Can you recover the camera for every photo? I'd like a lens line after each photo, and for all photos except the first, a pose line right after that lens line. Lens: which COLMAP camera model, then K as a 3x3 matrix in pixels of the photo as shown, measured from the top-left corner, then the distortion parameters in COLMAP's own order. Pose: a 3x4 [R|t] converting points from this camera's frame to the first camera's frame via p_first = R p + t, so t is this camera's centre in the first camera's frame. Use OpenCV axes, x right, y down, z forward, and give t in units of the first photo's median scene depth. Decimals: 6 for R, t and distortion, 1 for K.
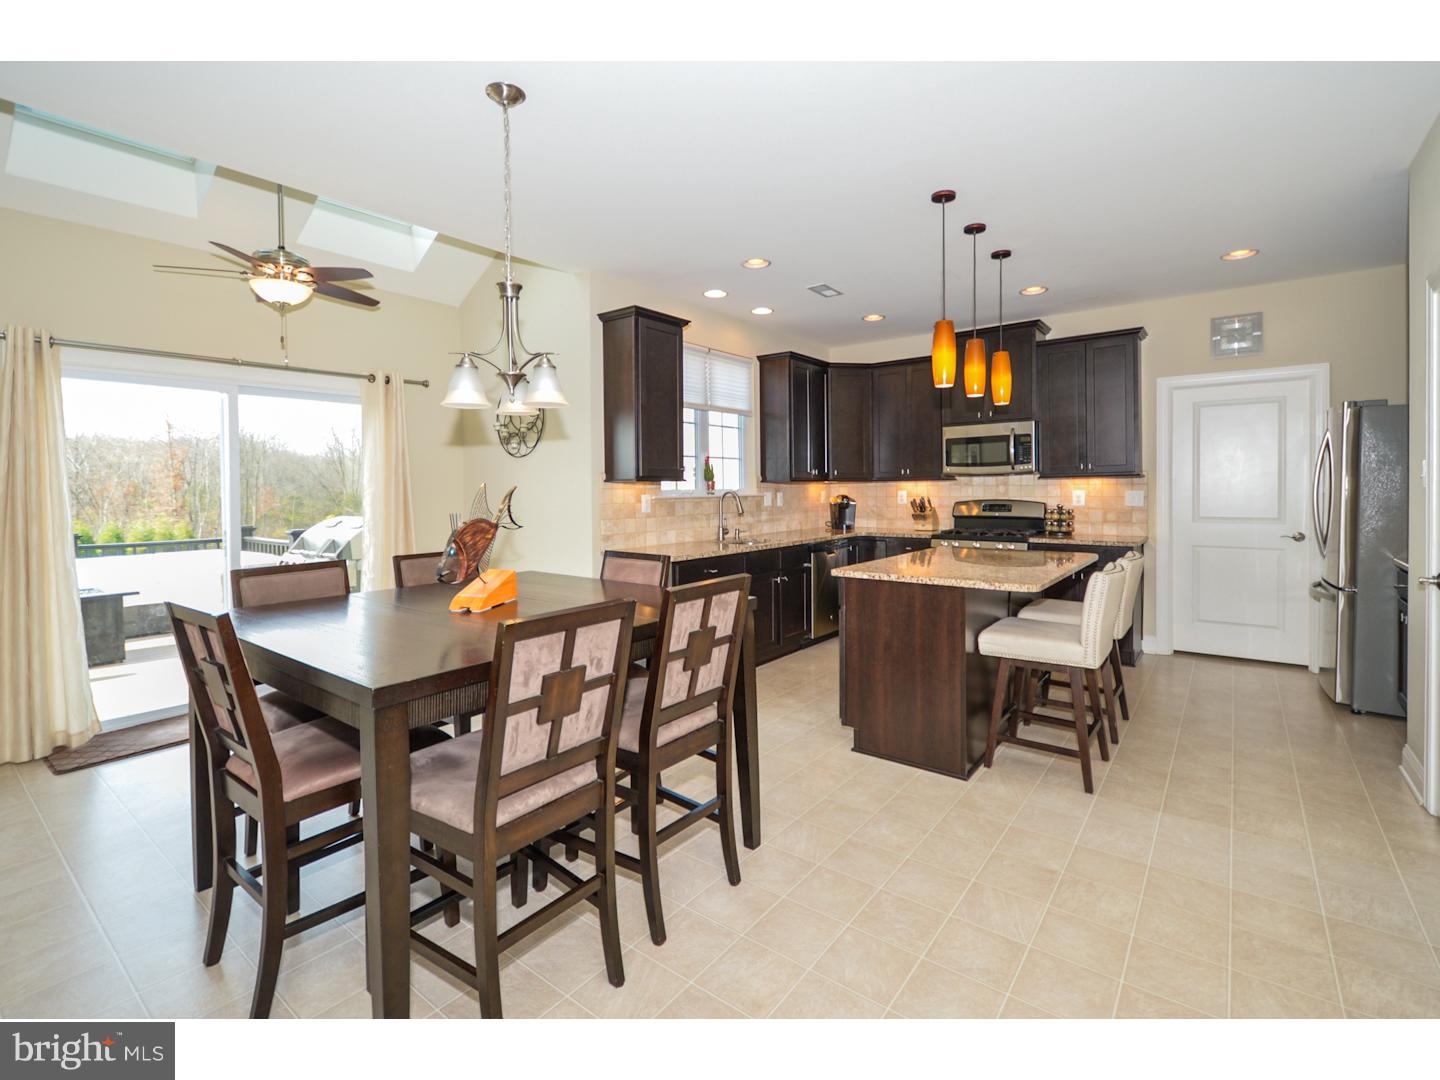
lens RADIAL K [[660.1, 0, 719.6], [0, 660.1, 499.3], [0, 0, 1]] dist [-0.000475, -0.000023]
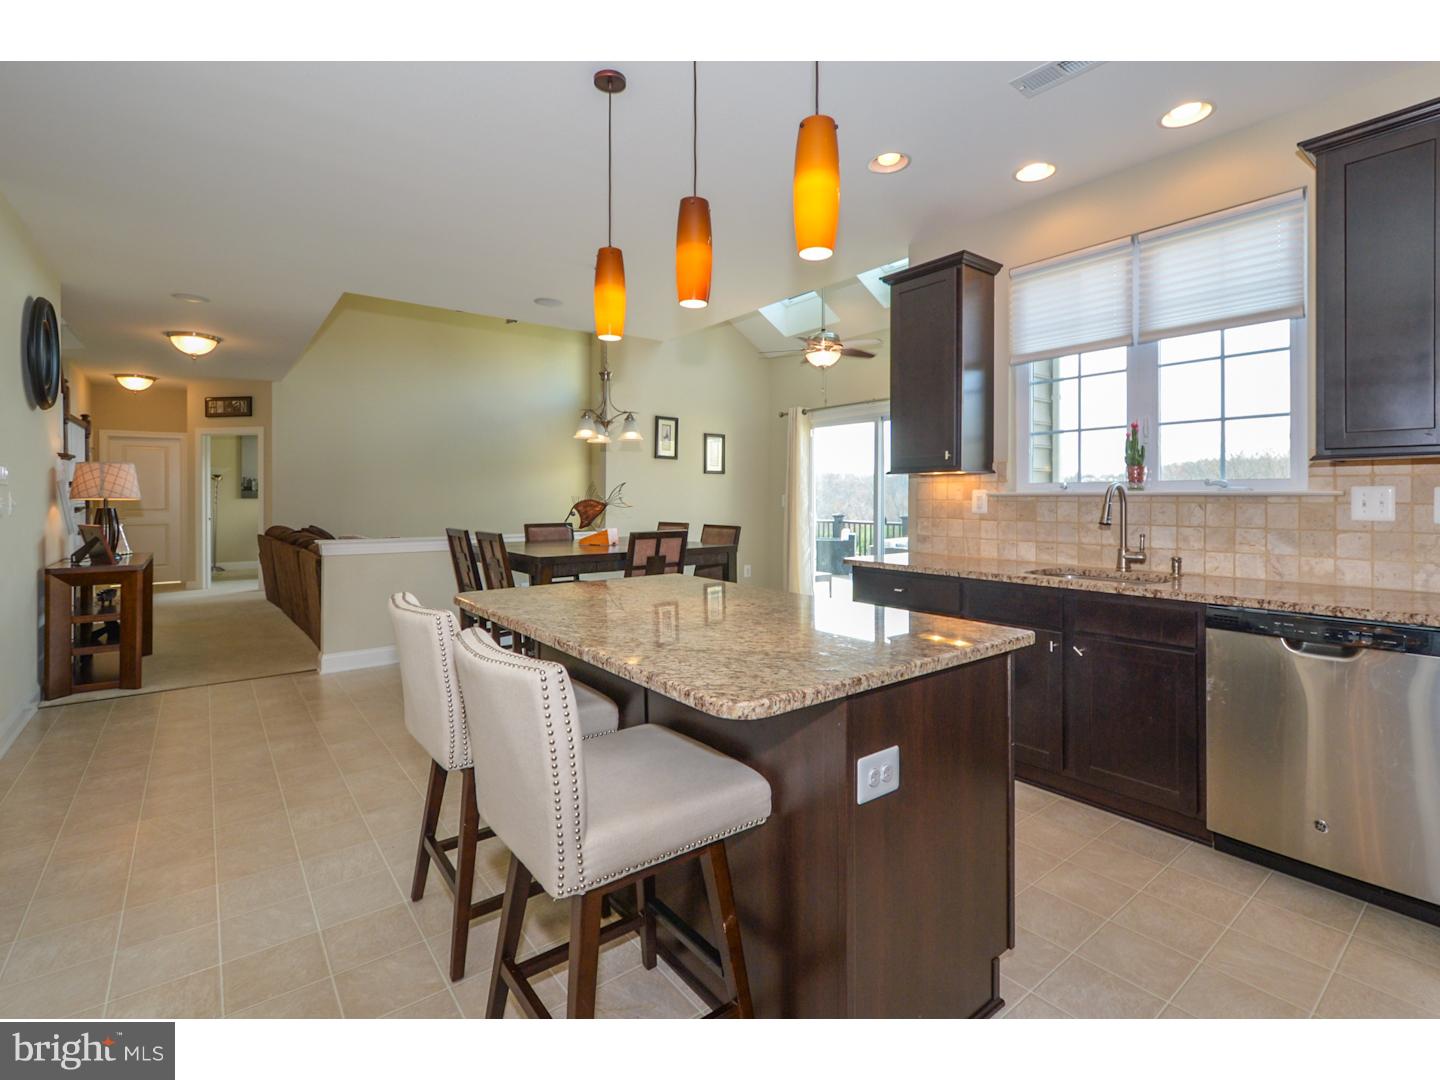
lens RADIAL K [[660.1, 0, 719.6], [0, 660.1, 499.3], [0, 0, 1]] dist [-0.000475, -0.000023]
pose [[-0.237164, 0.013411, -0.971377, 0.629555], [-0.014888, 0.999737, 0.017437, -0.004524], [0.971356, 0.018597, -0.236902, 0.795007]]
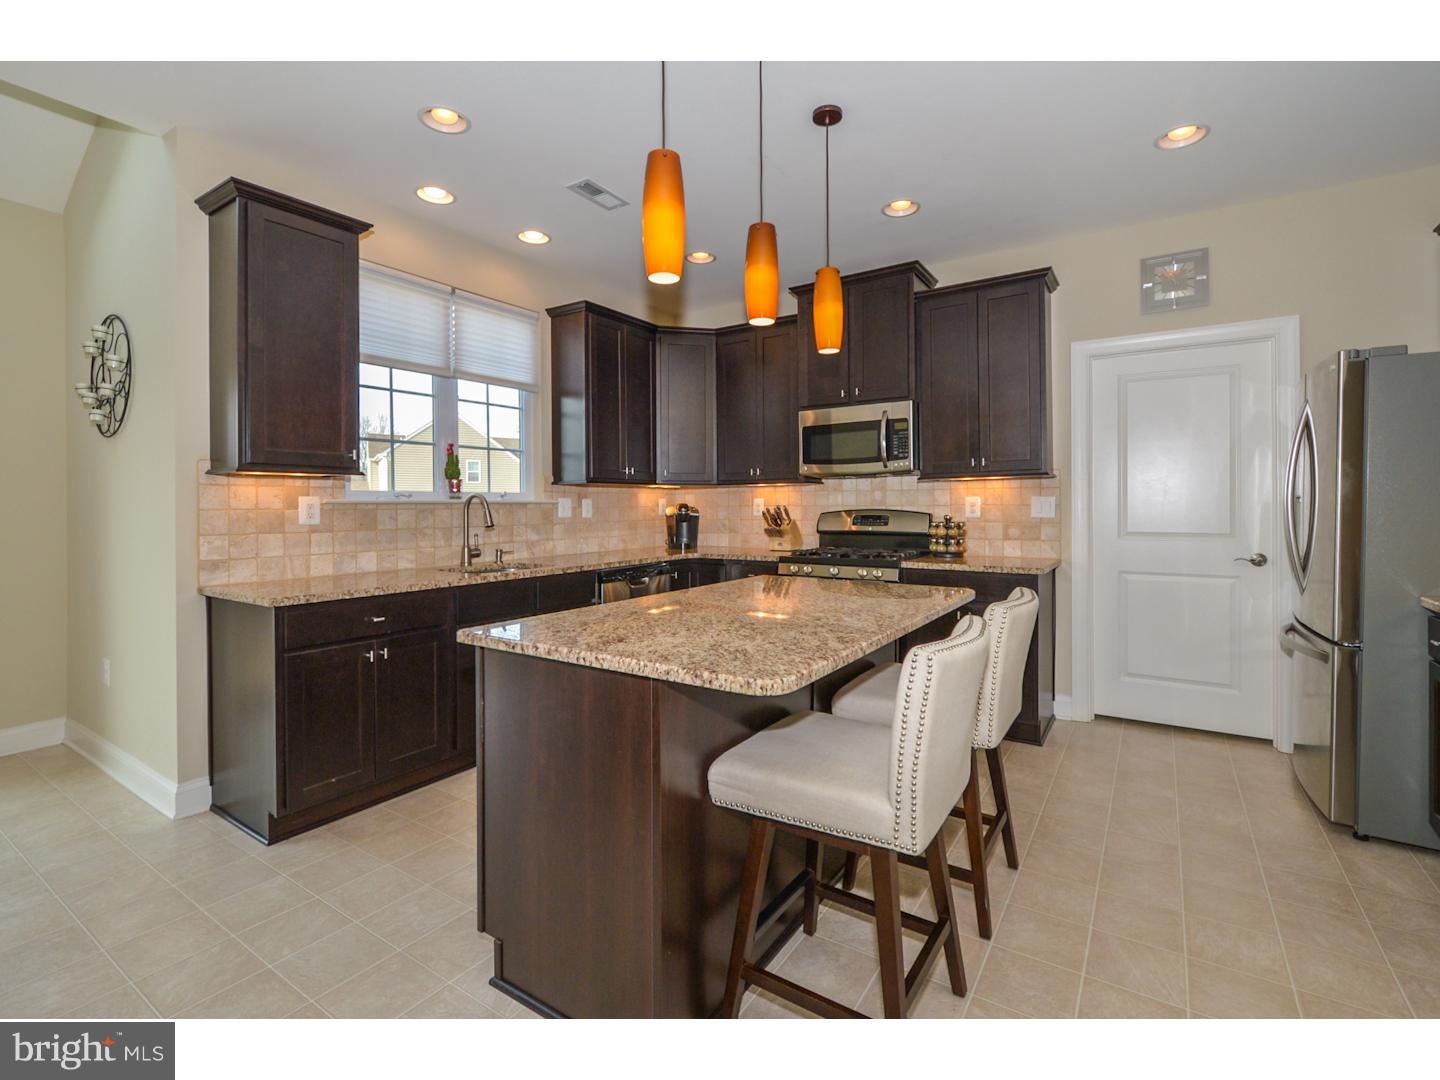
lens RADIAL K [[663.8, 0, 725.6], [0, 663.8, 505.8], [0, 0, 1]] dist [0.002962, -0.000081]
pose [[0.996510, 0.004052, 0.083371, 0.212363], [-0.002675, 0.999858, -0.016622, 0.010290], [-0.083427, 0.016341, 0.996380, 0.289876]]
